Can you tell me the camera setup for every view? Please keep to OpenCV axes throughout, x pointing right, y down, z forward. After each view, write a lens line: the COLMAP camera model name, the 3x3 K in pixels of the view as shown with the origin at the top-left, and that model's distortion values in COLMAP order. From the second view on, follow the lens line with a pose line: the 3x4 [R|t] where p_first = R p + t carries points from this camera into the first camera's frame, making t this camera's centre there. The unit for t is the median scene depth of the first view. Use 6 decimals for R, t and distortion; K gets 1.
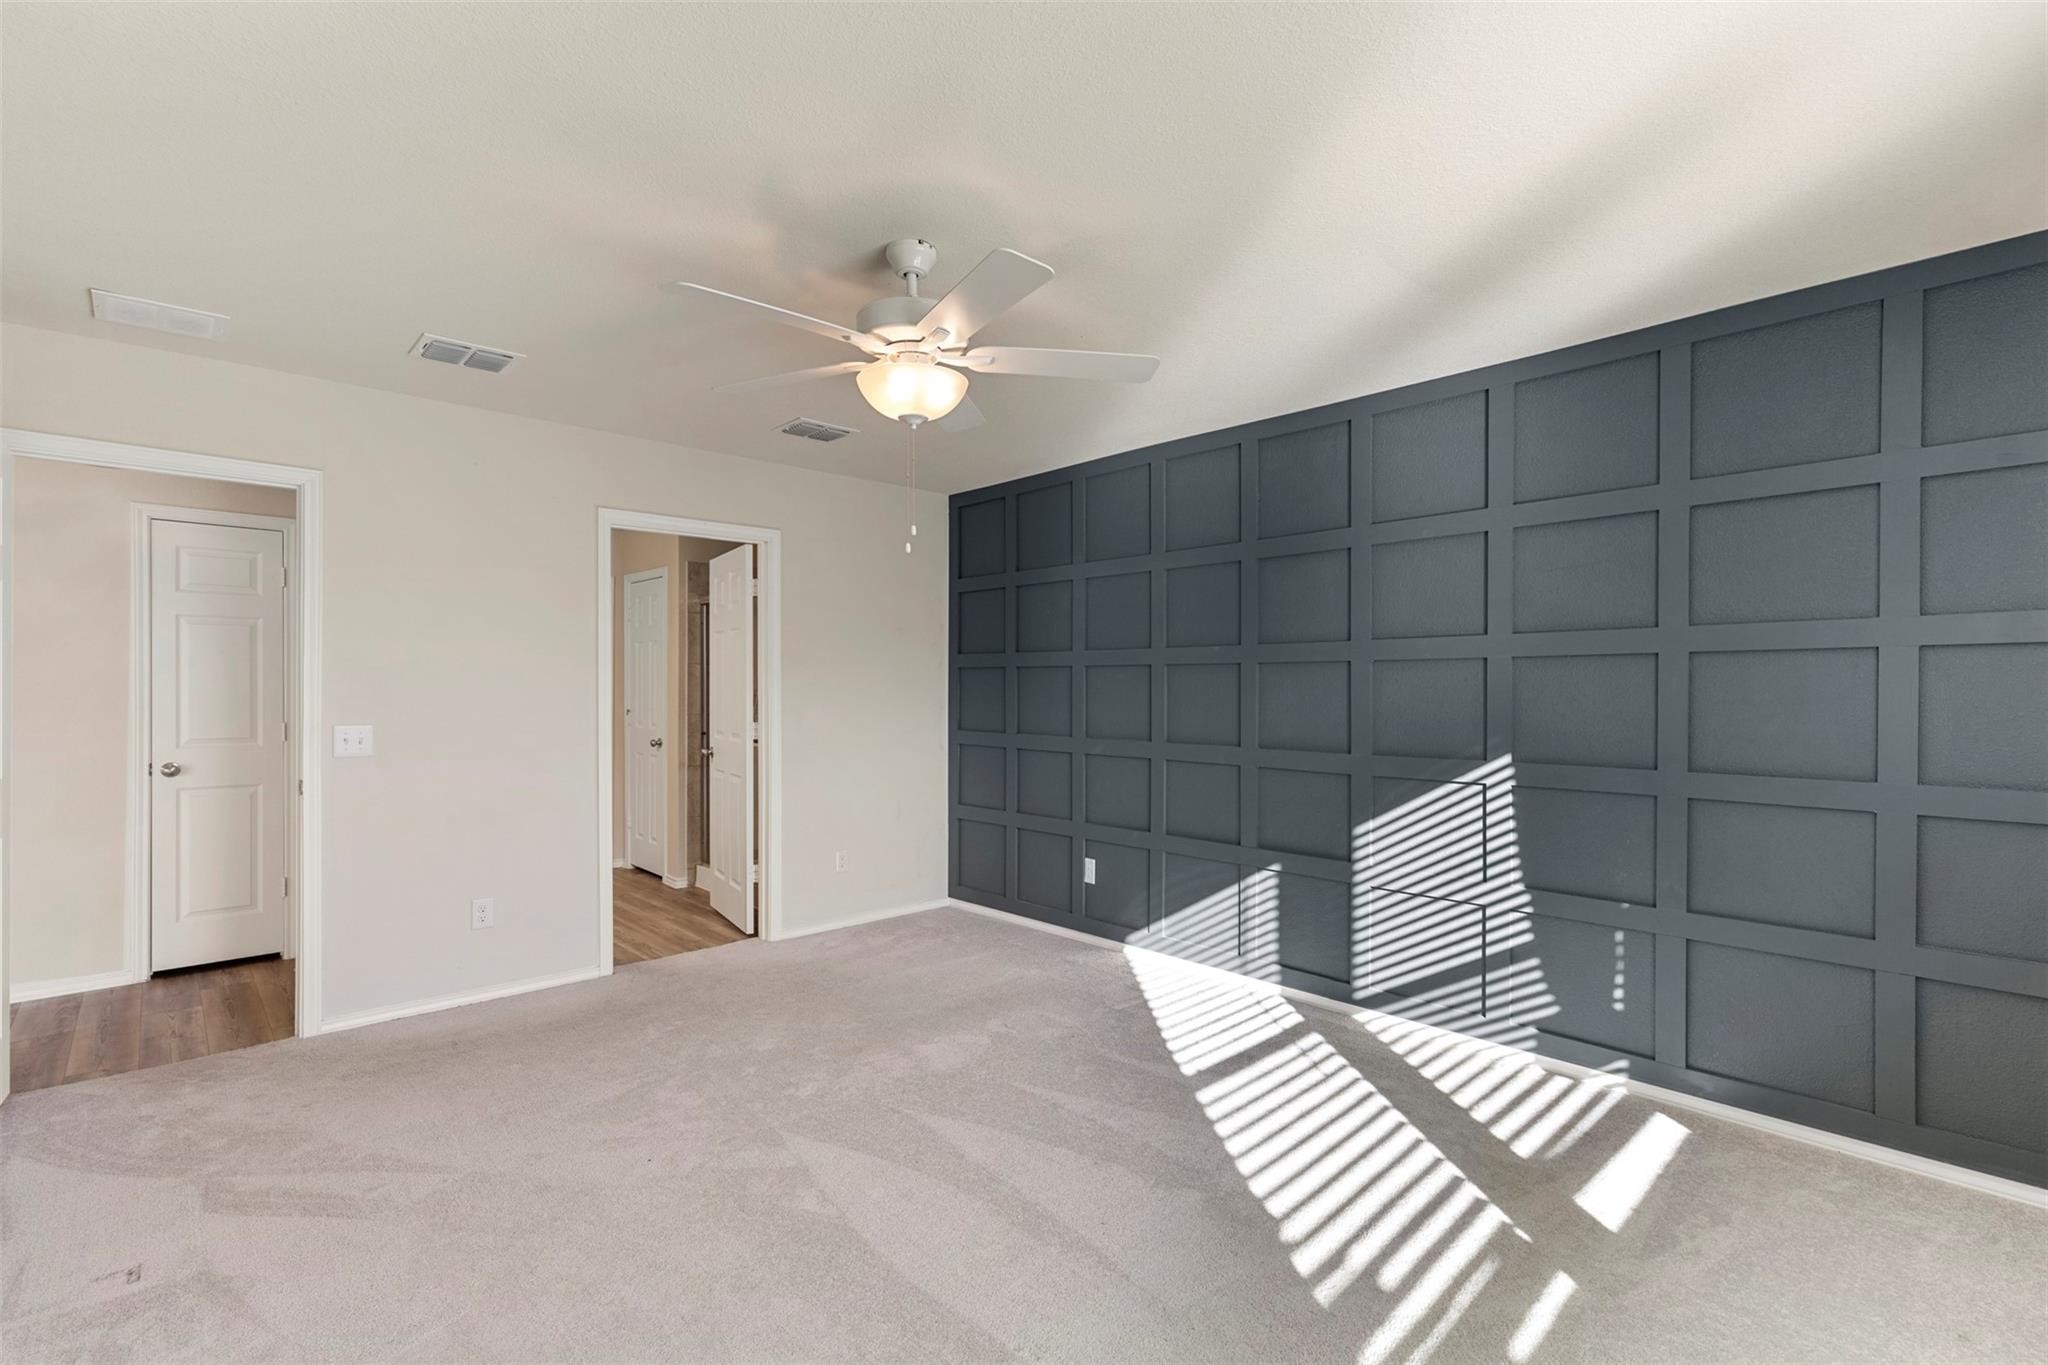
lens RADIAL K [[917.2, 0, 1018.8], [0, 917.2, 673.0], [0, 0, 1]] dist [0.000770, -0.000677]
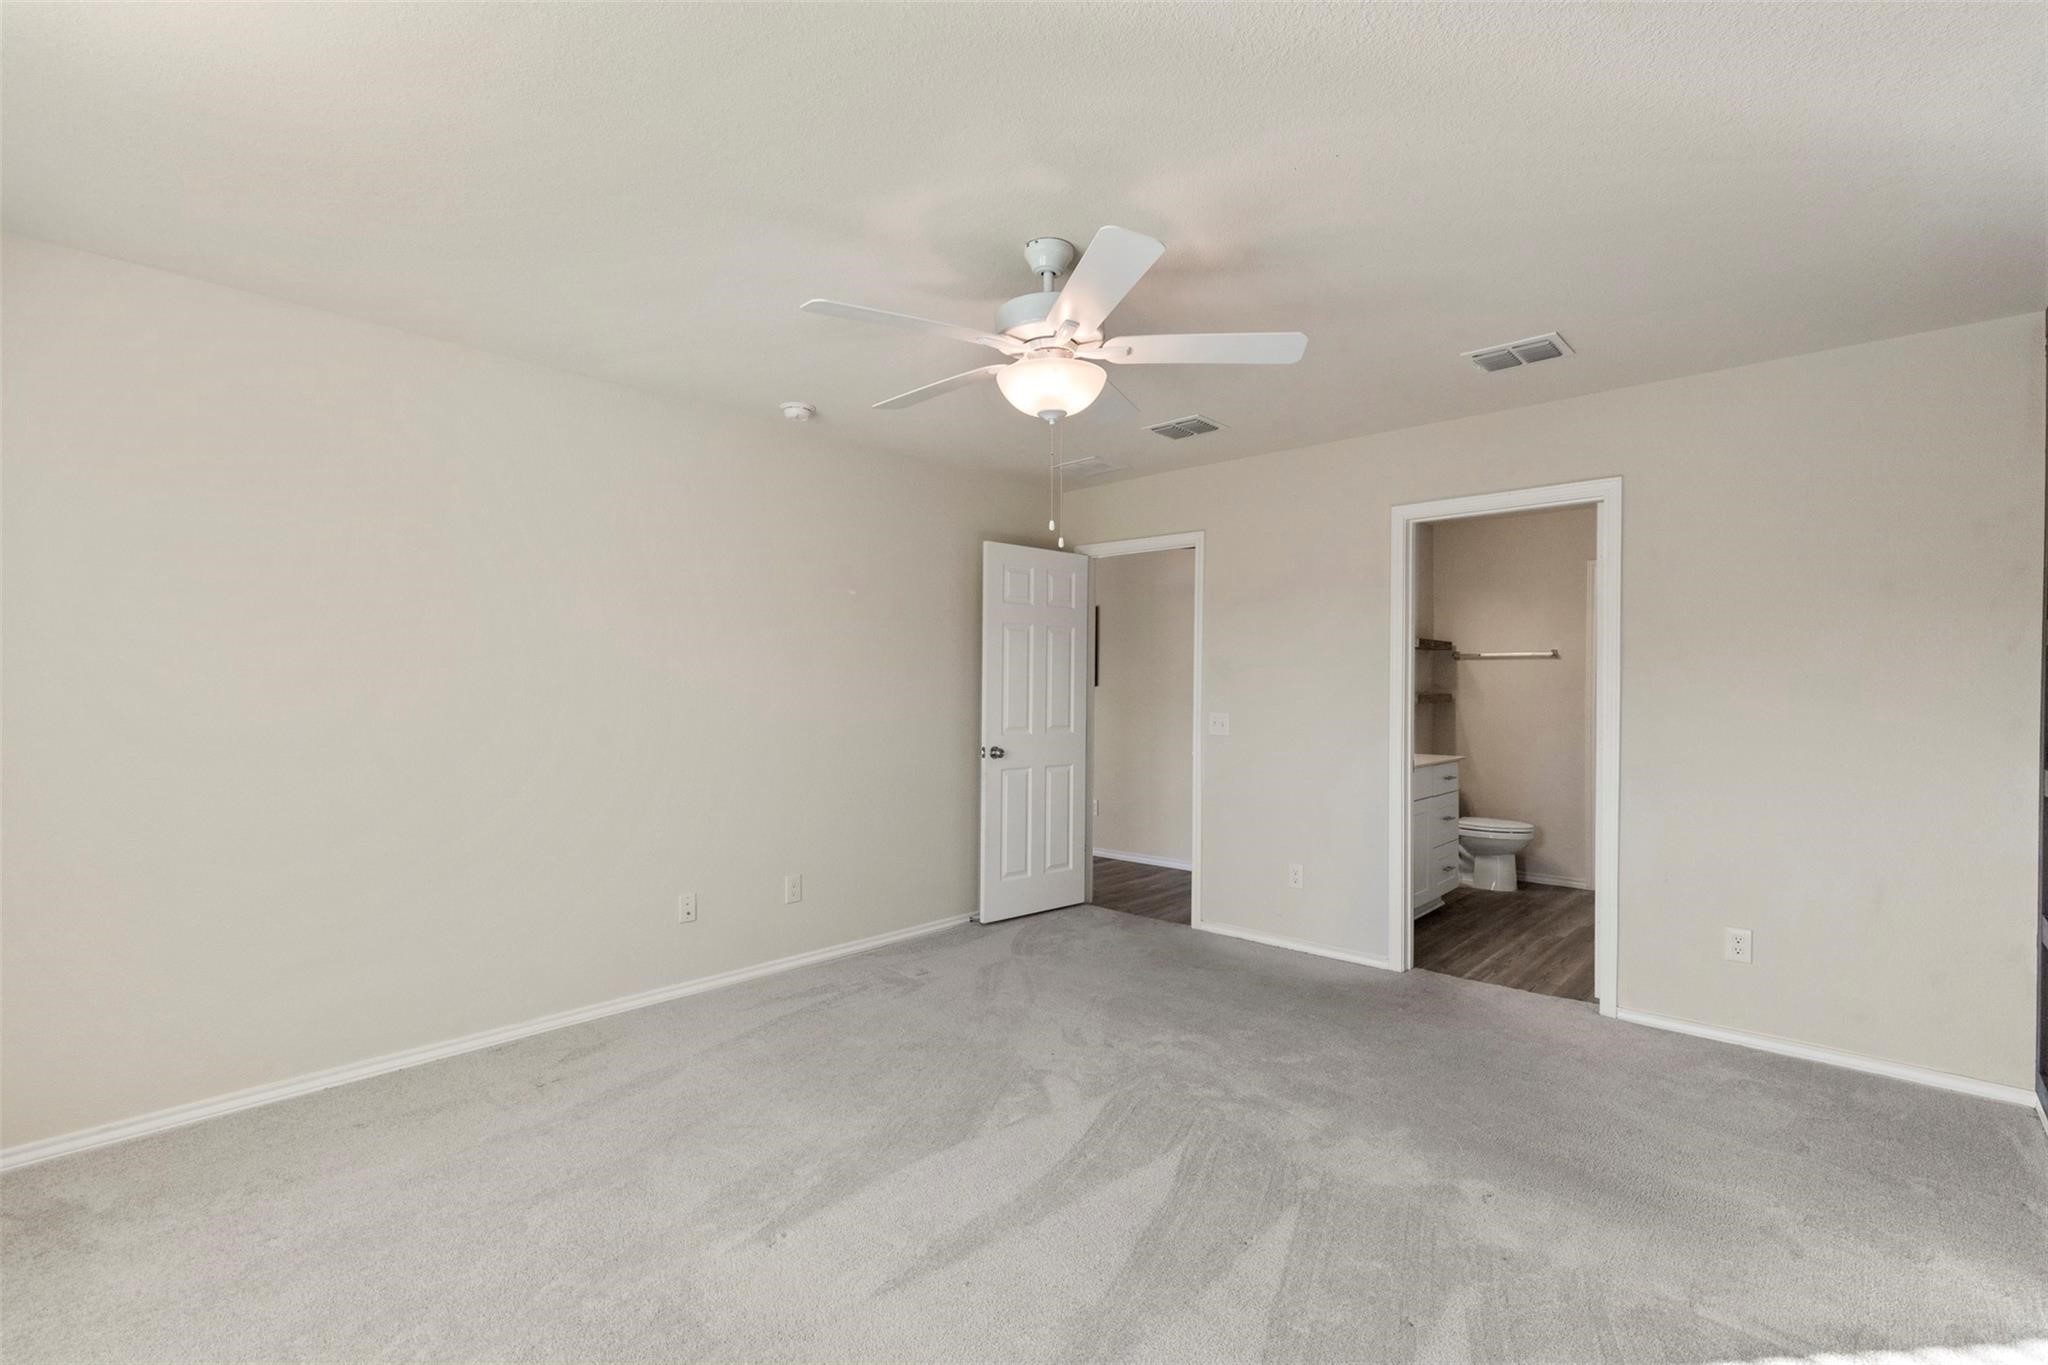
lens RADIAL K [[917.2, 0, 1016.3], [0, 917.2, 687.1], [0, 0, 1]] dist [0.000770, -0.000677]
pose [[0.060585, 0.003025, -0.998158, 0.632731], [0.020488, 0.999781, 0.004273, 0.006316], [0.997953, -0.020709, 0.060509, 0.634417]]
